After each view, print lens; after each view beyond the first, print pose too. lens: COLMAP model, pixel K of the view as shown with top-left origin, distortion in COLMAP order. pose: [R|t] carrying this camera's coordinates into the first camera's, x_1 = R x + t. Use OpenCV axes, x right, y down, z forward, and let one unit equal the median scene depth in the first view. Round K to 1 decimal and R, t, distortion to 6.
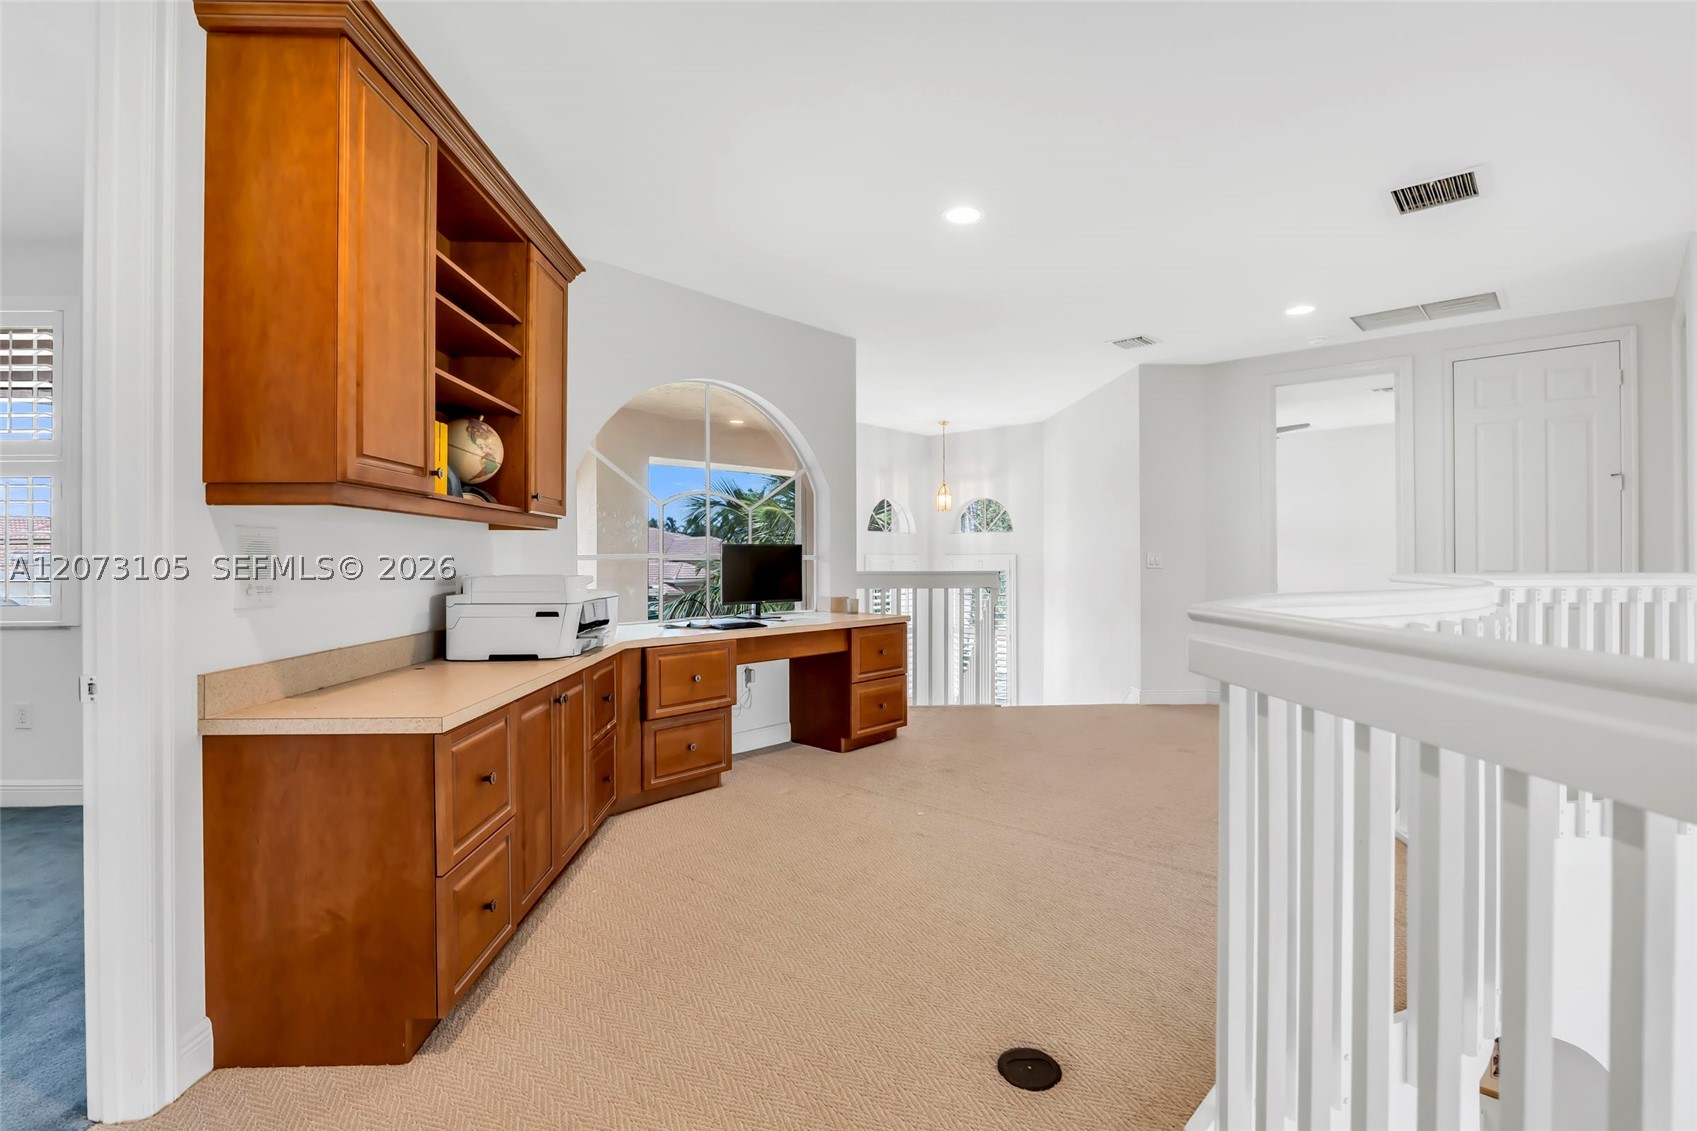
lens RADIAL K [[783.4, 0, 848.5], [0, 783.4, 565.5], [0, 0, 1]] dist [-0.000360, -0.000066]
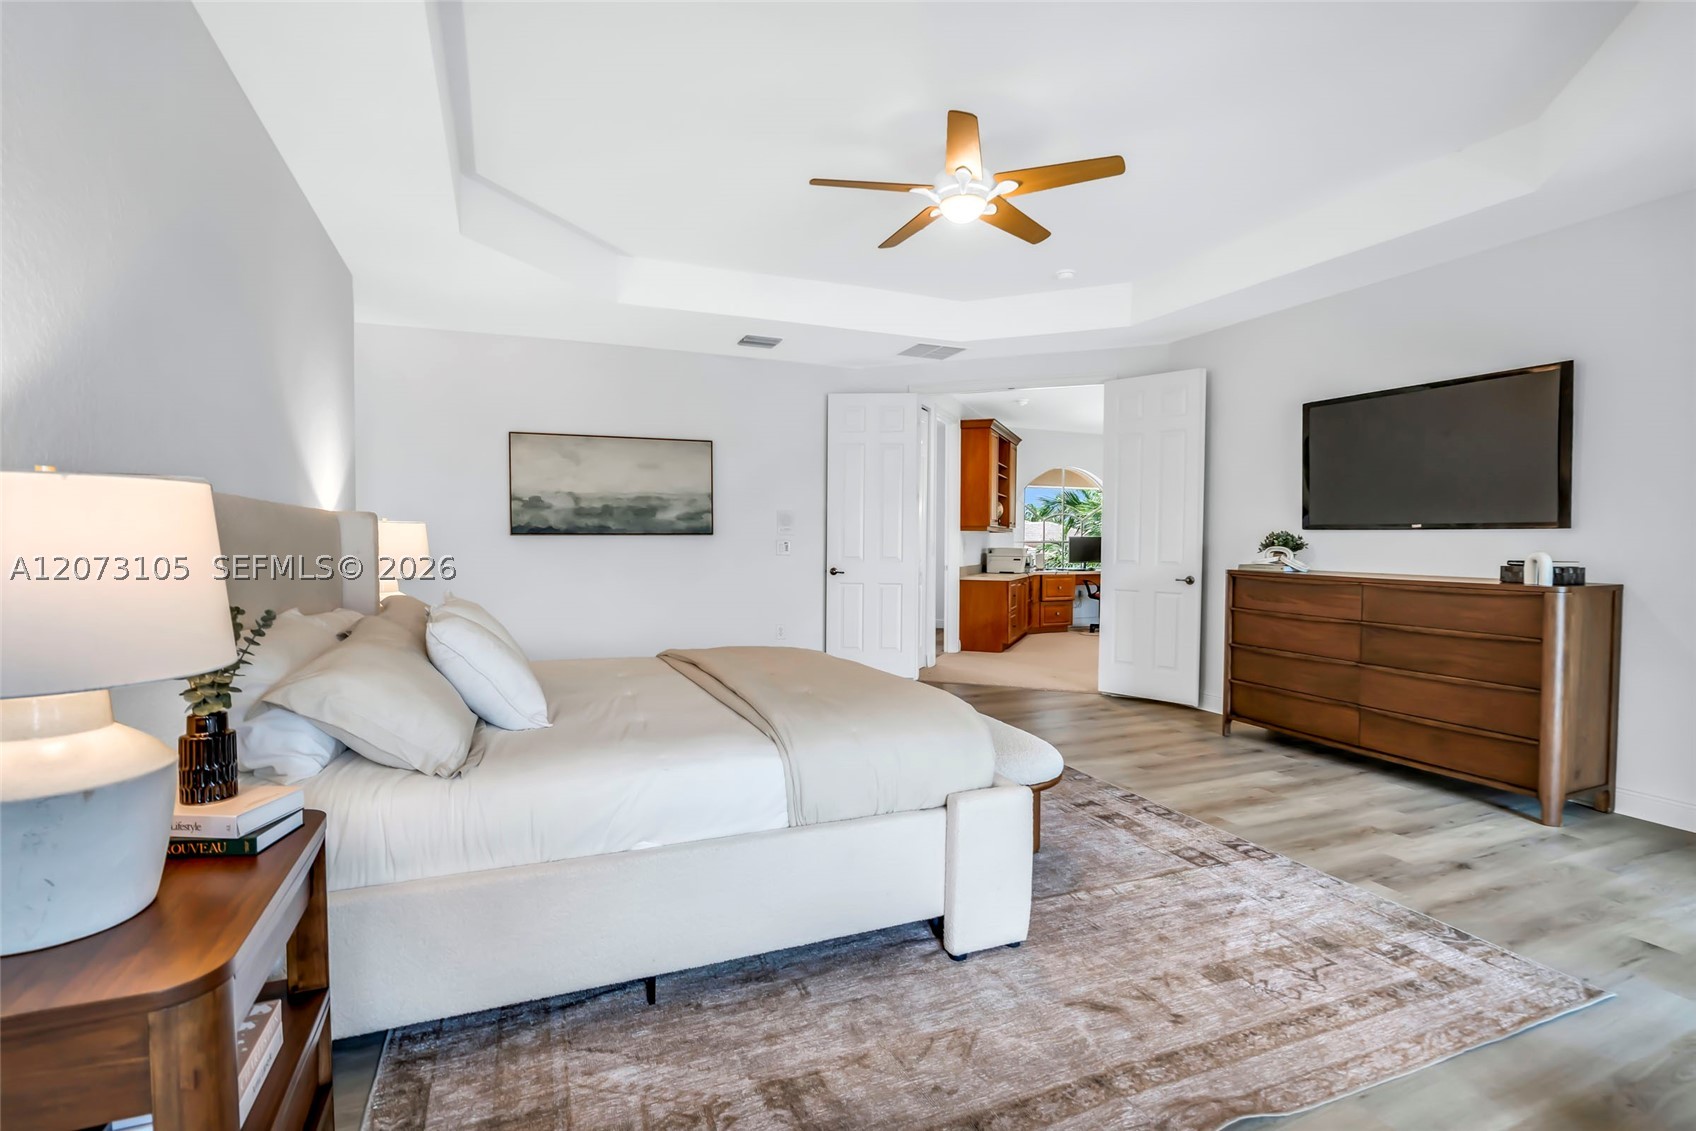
lens RADIAL K [[800.6, 0, 848.0], [0, 800.6, 565.5], [0, 0, 1]] dist [0.000033, -0.000002]
pose [[0.915253, 0.019493, -0.402408, 0.290815], [-0.010962, 0.999664, 0.023494, 0.013664], [0.402730, -0.017092, 0.915159, -2.147876]]
